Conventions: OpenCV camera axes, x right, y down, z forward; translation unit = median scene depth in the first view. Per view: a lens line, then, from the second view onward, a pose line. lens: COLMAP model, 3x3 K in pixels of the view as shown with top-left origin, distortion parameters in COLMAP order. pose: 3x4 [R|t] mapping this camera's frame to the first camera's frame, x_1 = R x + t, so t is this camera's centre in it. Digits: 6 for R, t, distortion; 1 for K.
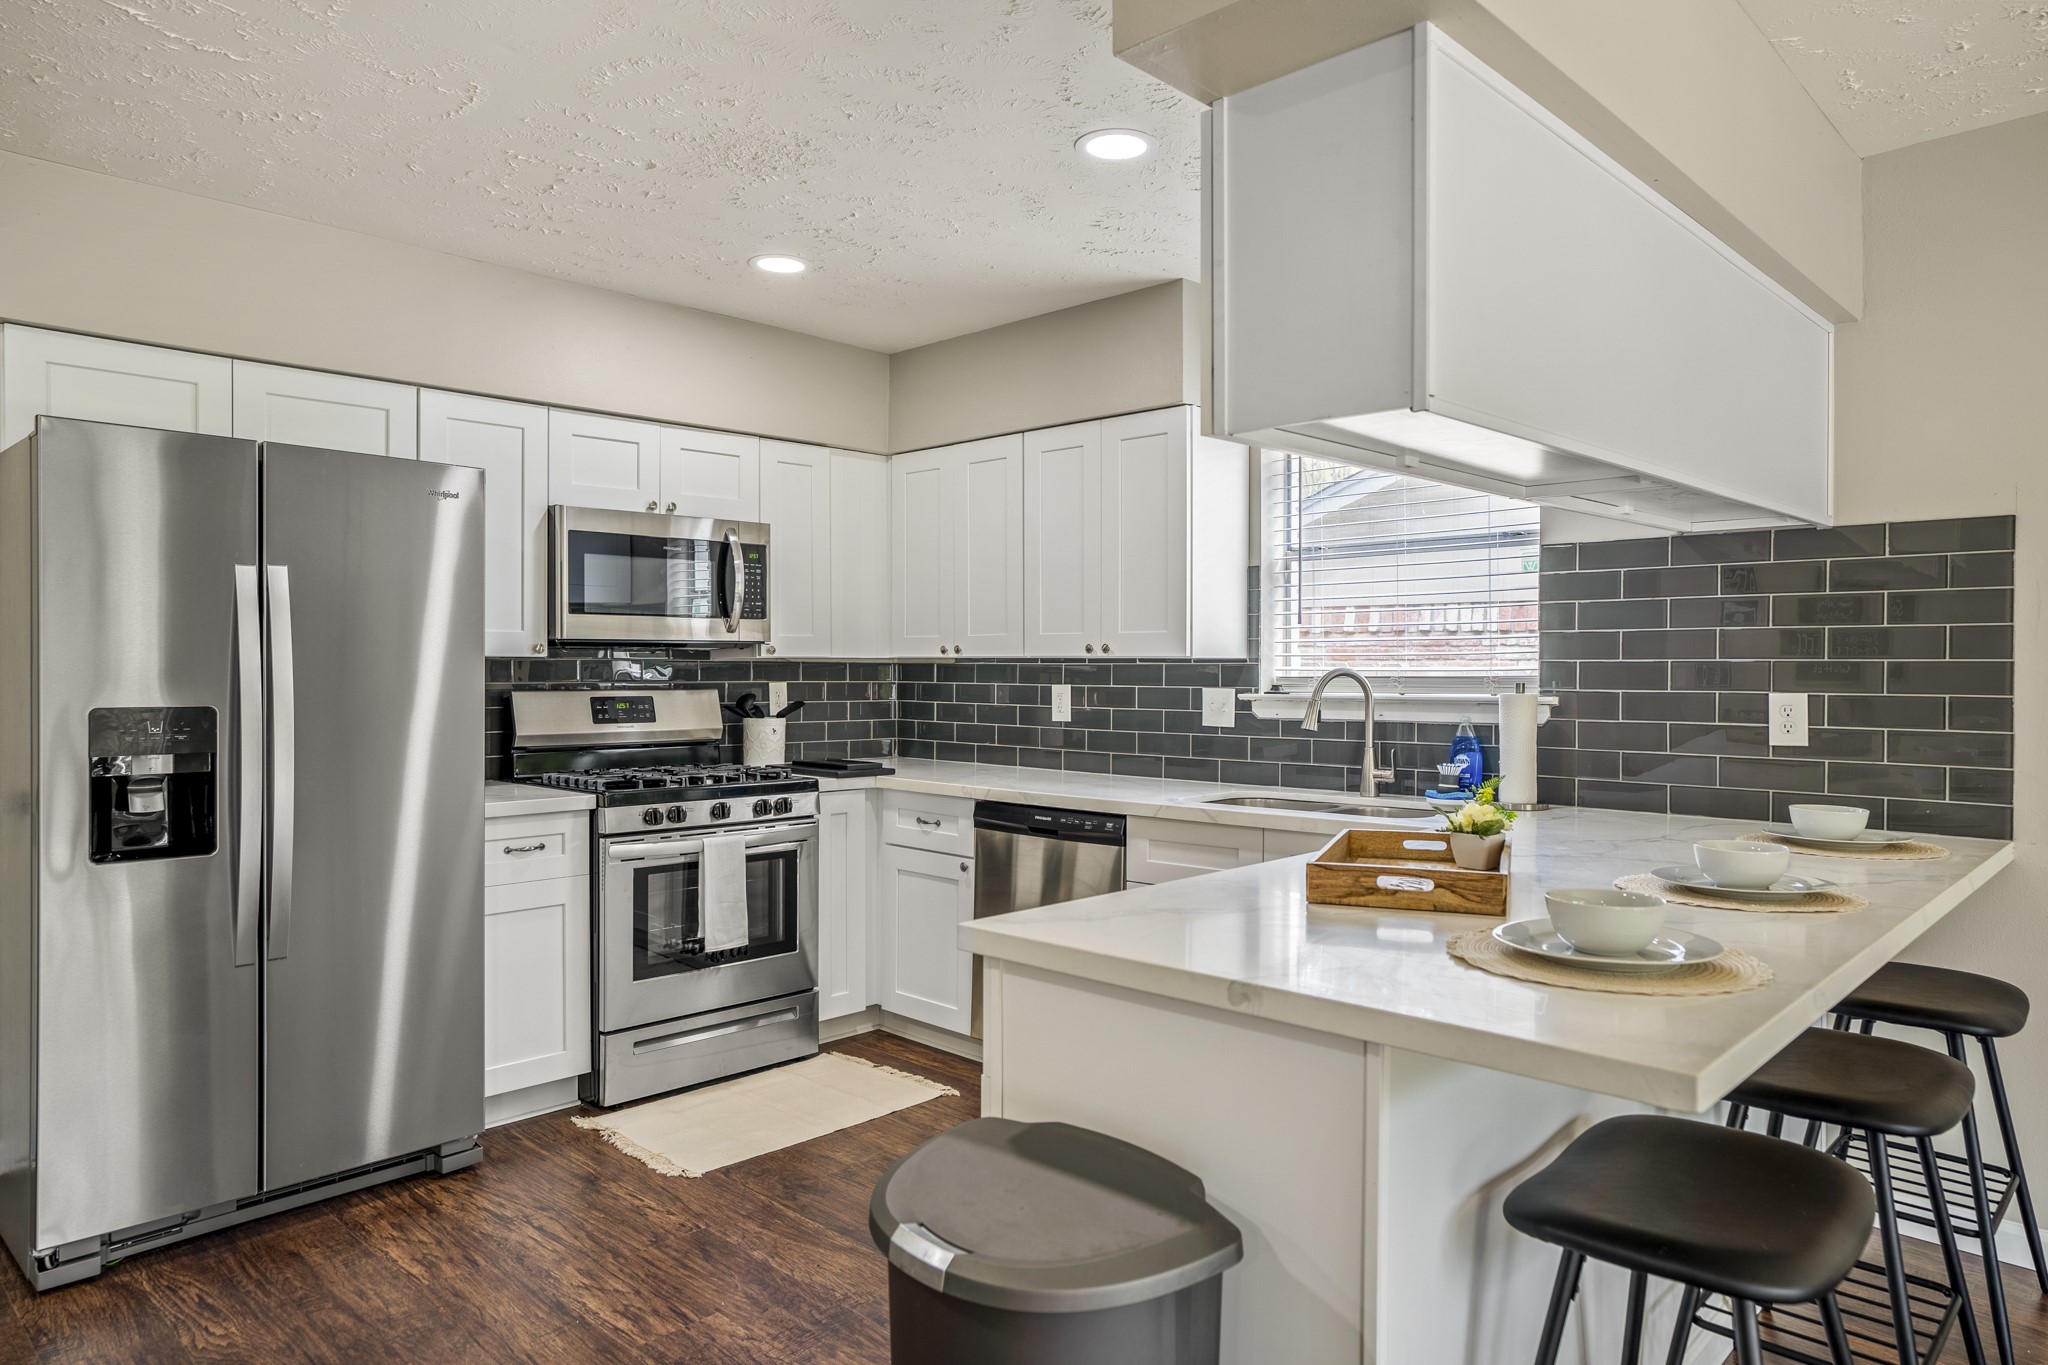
lens RADIAL K [[1243.6, 0, 1033.0], [0, 1243.6, 678.2], [0, 0, 1]] dist [-0.010747, -0.000926]
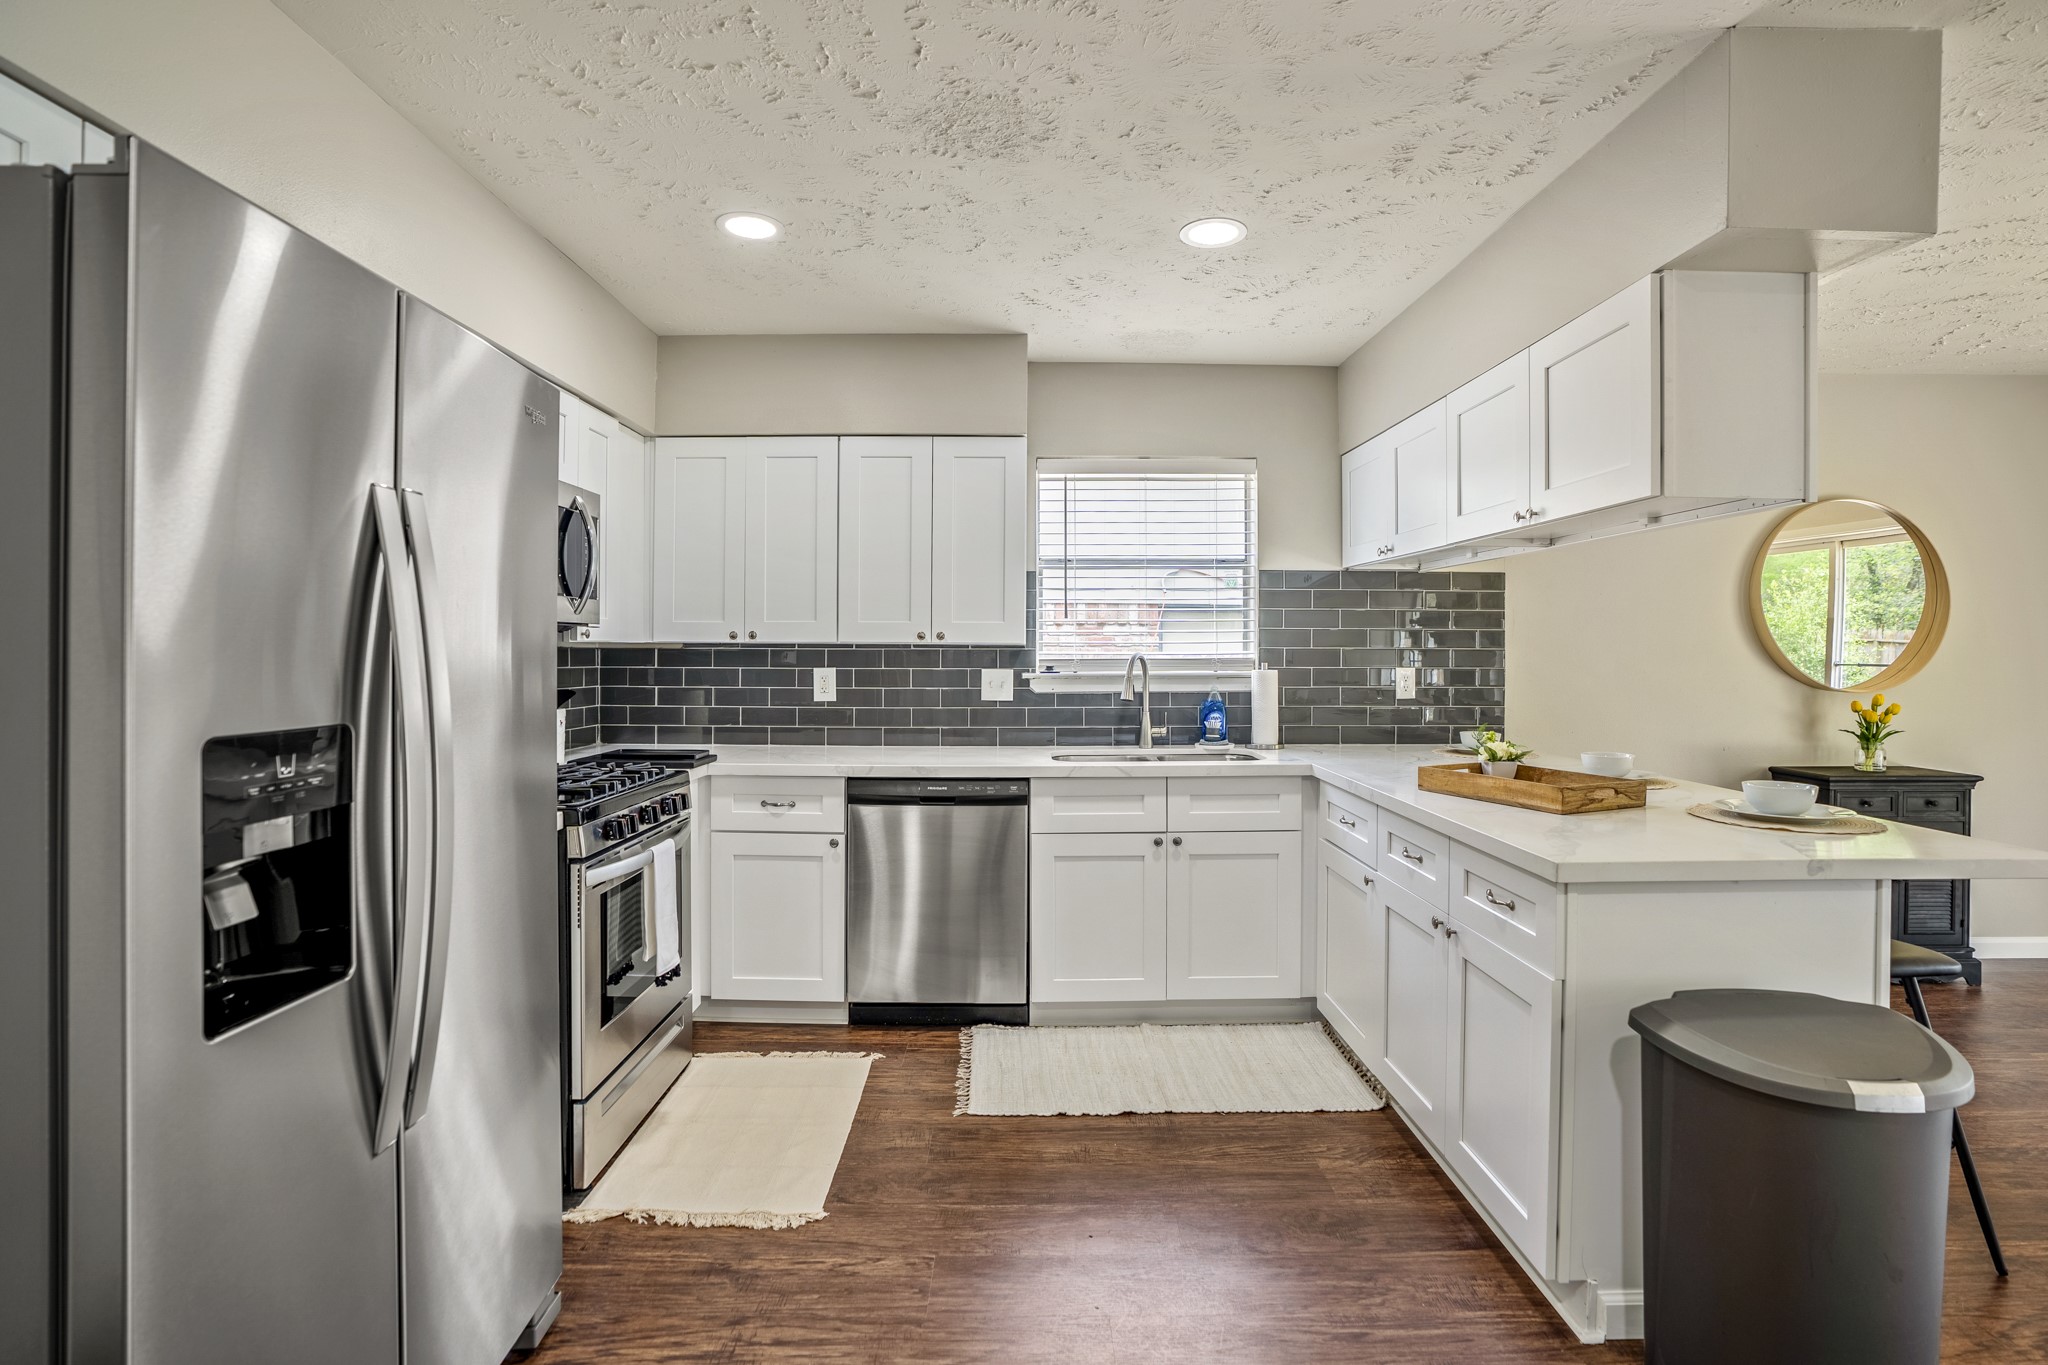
lens RADIAL K [[953.0, 0, 1020.3], [0, 953.0, 647.2], [0, 0, 1]] dist [-0.041761, 0.009559]
pose [[0.731063, 0.002478, 0.682306, -0.492205], [0.005601, 0.999938, -0.009633, -0.004710], [-0.682287, 0.010864, 0.731003, 0.307532]]
